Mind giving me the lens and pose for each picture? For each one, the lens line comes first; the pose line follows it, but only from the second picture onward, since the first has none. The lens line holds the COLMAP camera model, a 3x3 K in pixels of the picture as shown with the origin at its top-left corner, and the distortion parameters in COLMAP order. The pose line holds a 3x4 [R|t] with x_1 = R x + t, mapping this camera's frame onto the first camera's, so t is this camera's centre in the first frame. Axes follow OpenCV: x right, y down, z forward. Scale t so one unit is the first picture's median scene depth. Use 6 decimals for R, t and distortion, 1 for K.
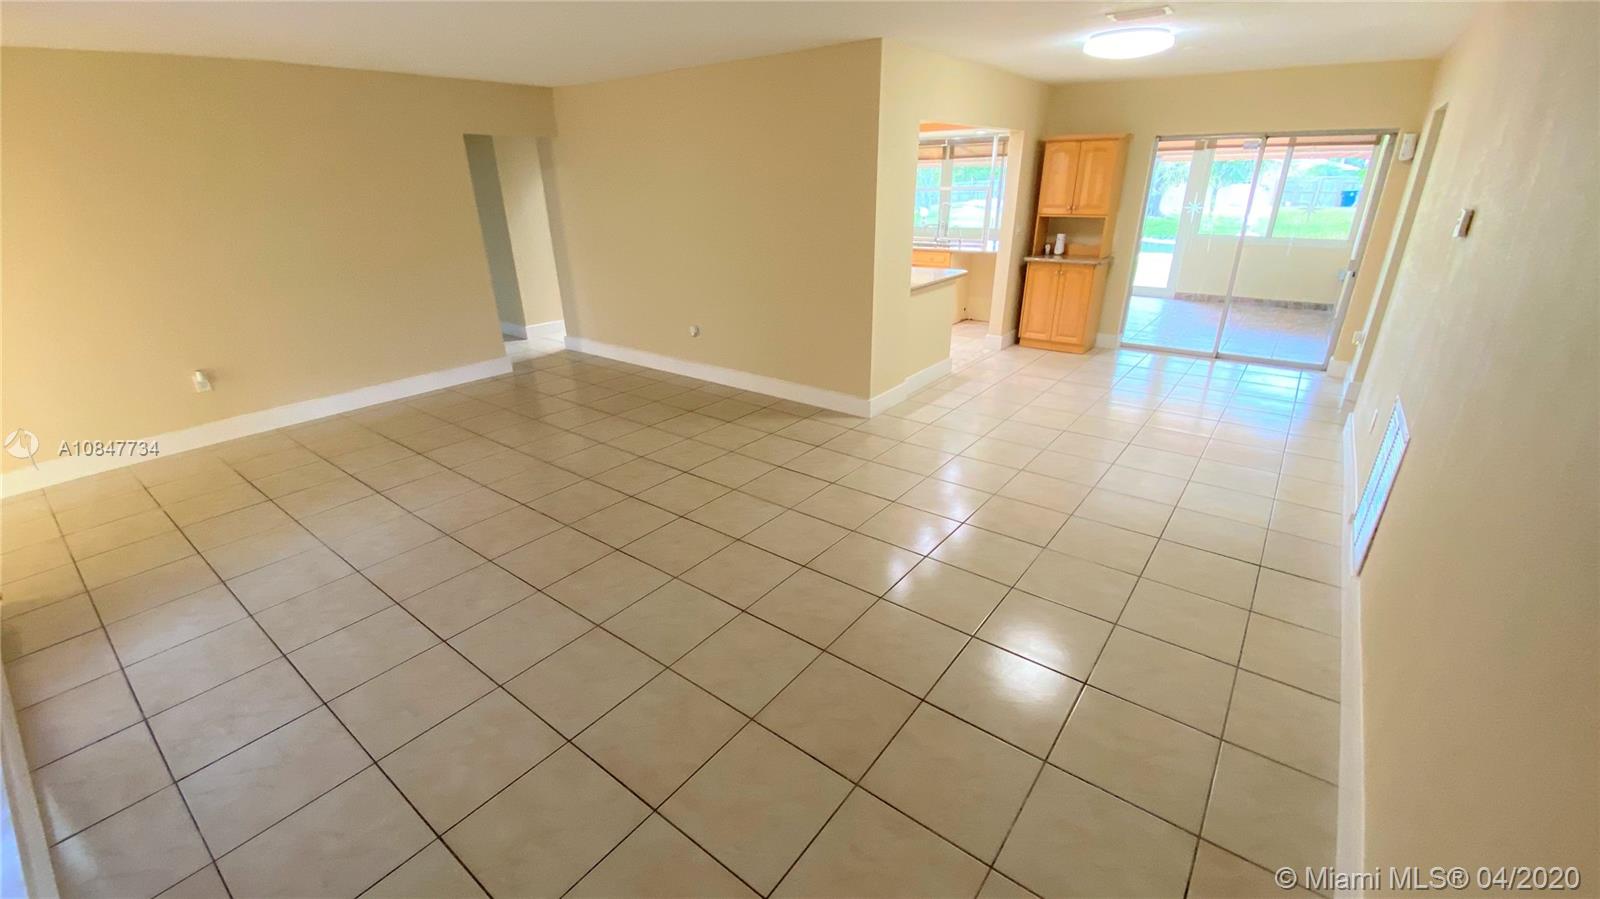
lens RADIAL K [[652.6, 0, 798.3], [0, 652.6, 453.5], [0, 0, 1]] dist [0.007491, -0.012938]
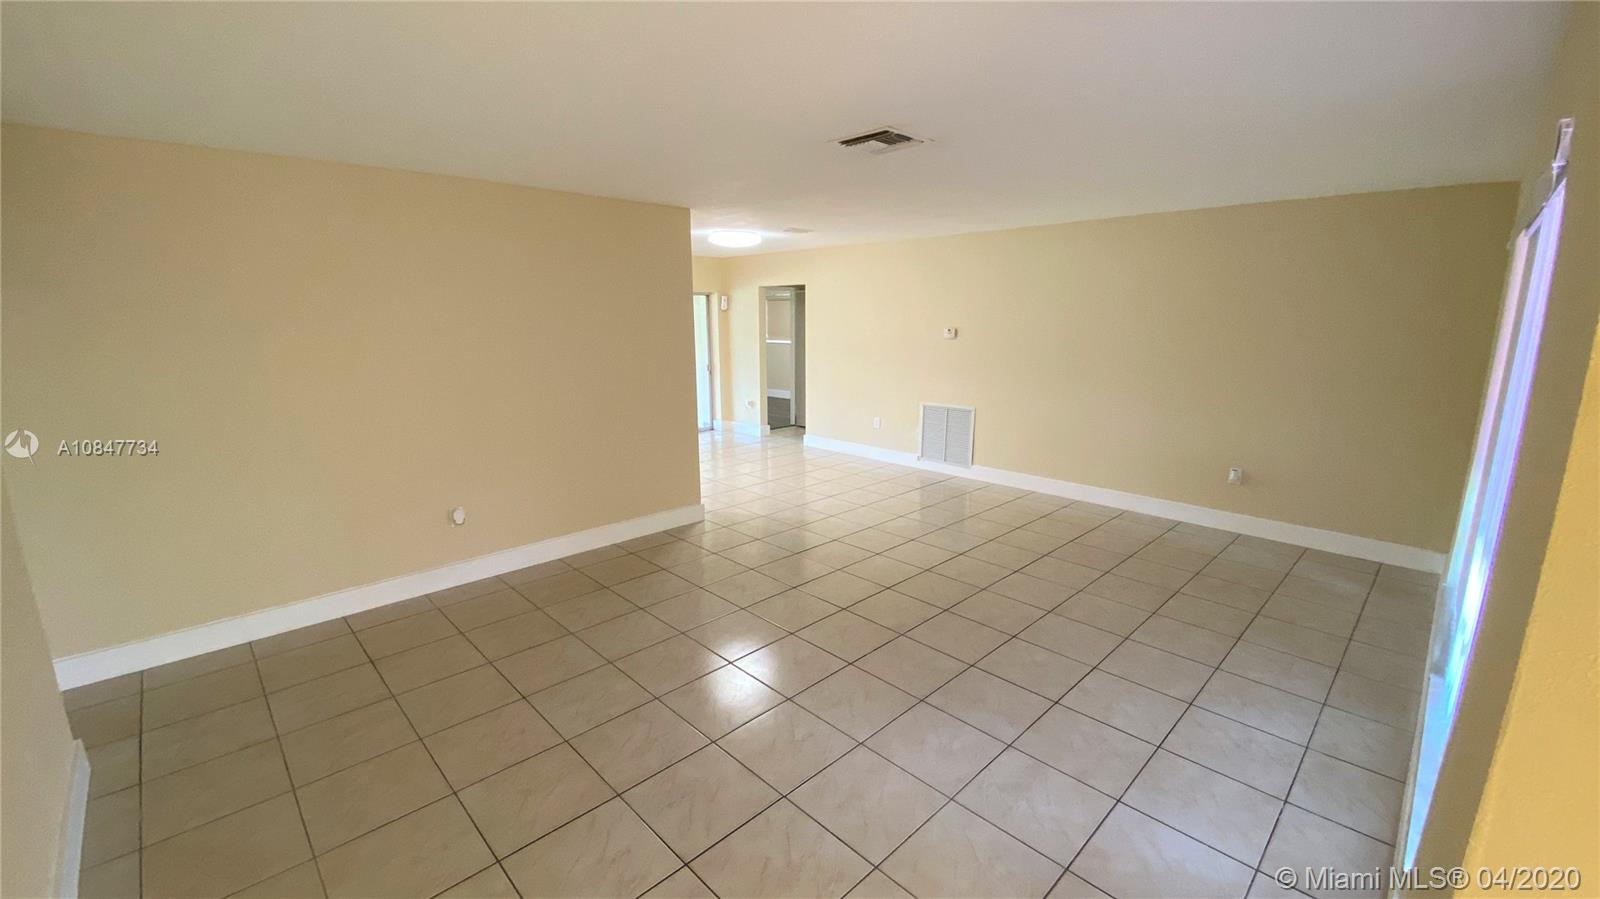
lens RADIAL K [[652.6, 0, 797.1], [0, 652.6, 445.5], [0, 0, 1]] dist [0.007491, -0.012938]
pose [[0.145826, -0.190947, 0.970708, -1.576490], [0.385656, 0.914546, 0.121964, -0.417503], [-0.911046, 0.356574, 0.207004, 1.005223]]
